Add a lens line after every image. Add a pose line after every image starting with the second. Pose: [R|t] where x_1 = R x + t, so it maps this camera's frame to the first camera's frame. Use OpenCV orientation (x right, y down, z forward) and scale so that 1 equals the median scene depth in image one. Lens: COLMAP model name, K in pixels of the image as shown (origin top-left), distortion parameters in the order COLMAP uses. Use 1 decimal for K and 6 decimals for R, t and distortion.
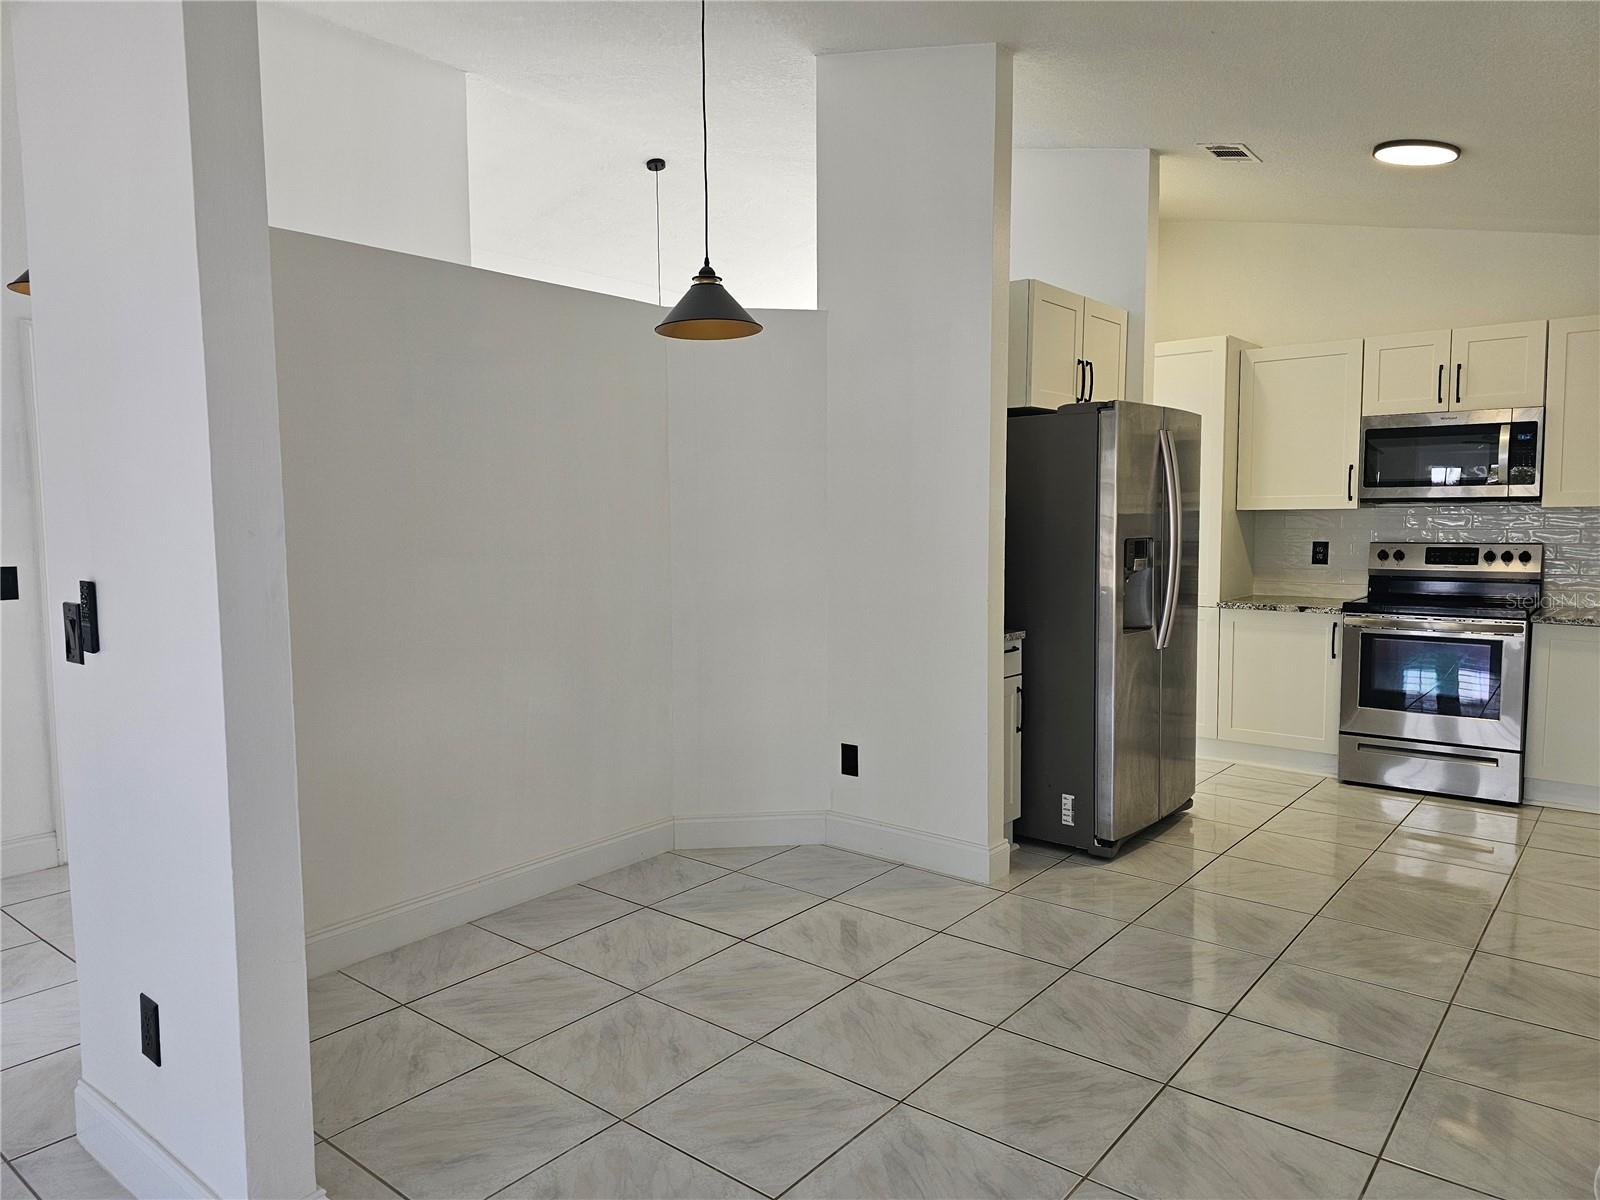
lens RADIAL K [[1060.4, 0, 806.4], [0, 1060.4, 597.7], [0, 0, 1]] dist [0.047061, -0.000759]
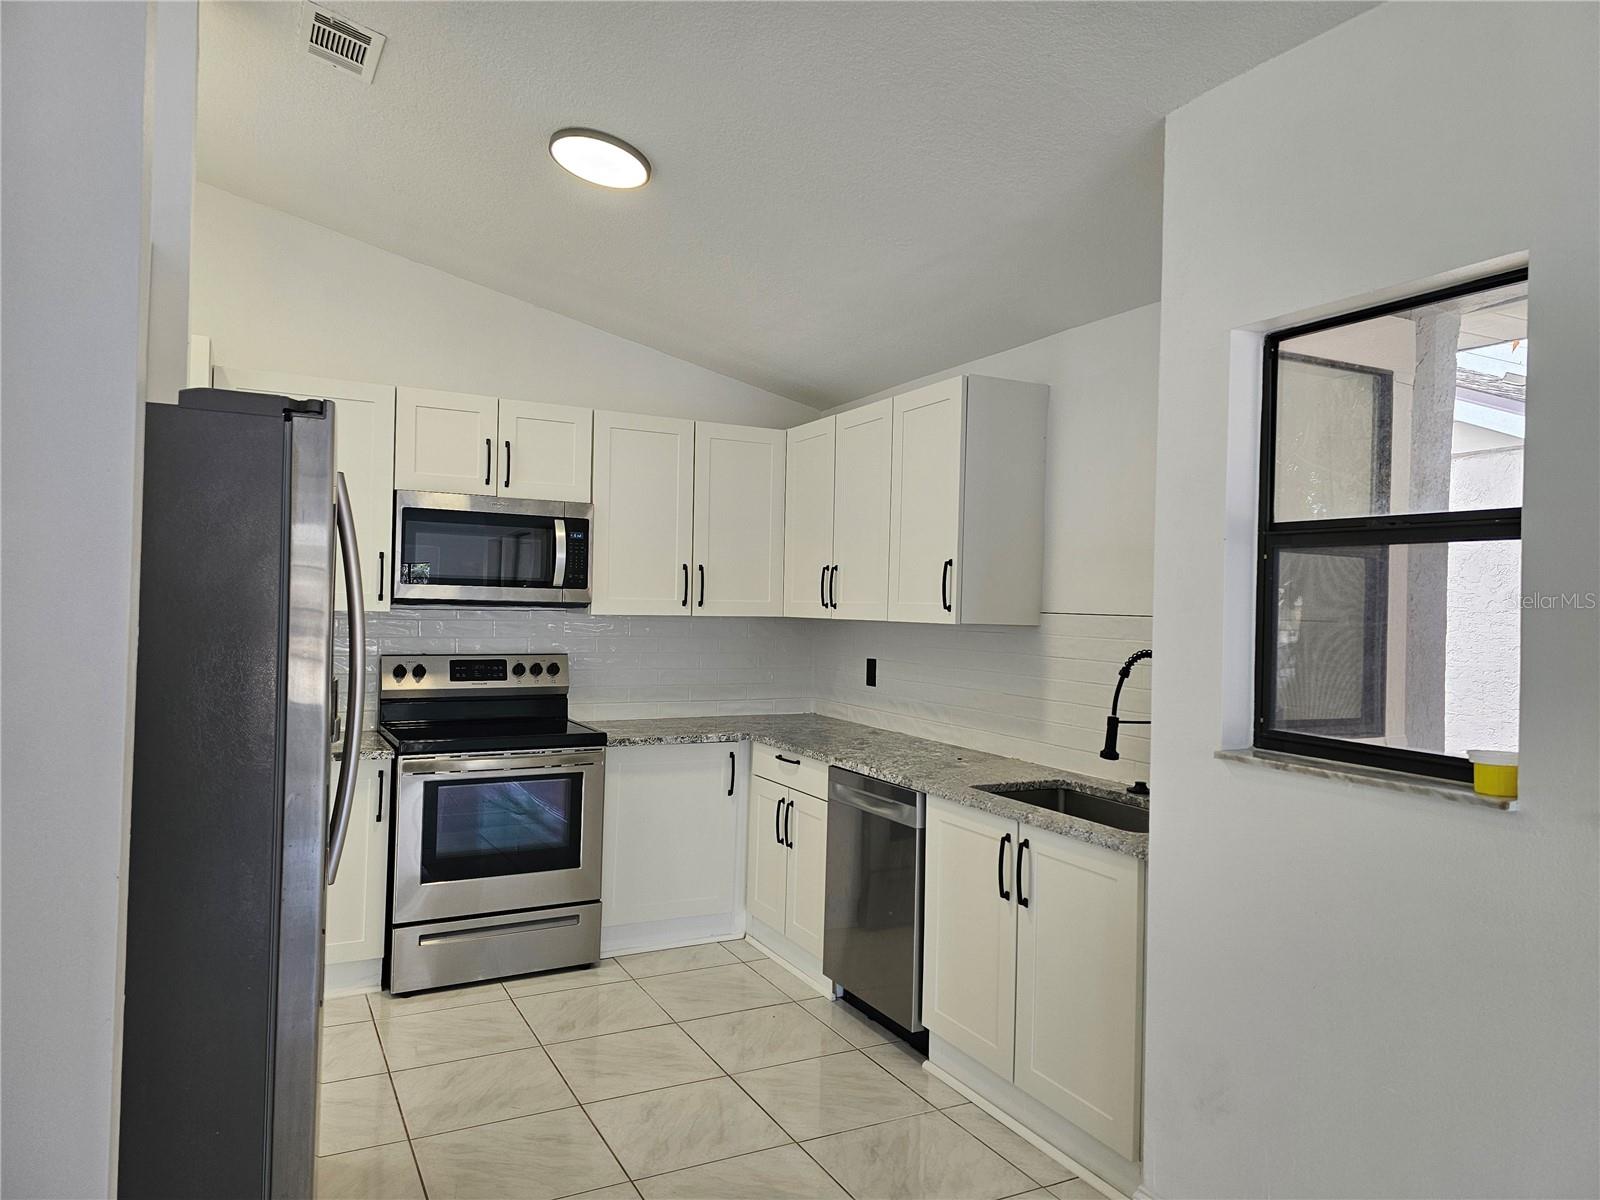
lens RADIAL K [[1060.4, 0, 806.4], [0, 1060.4, 597.7], [0, 0, 1]] dist [0.047061, -0.000759]
pose [[0.388828, 0.019743, 0.921099, -0.060102], [0.049110, 0.997905, -0.042120, -0.052705], [-0.920001, 0.061612, 0.387044, 0.501663]]
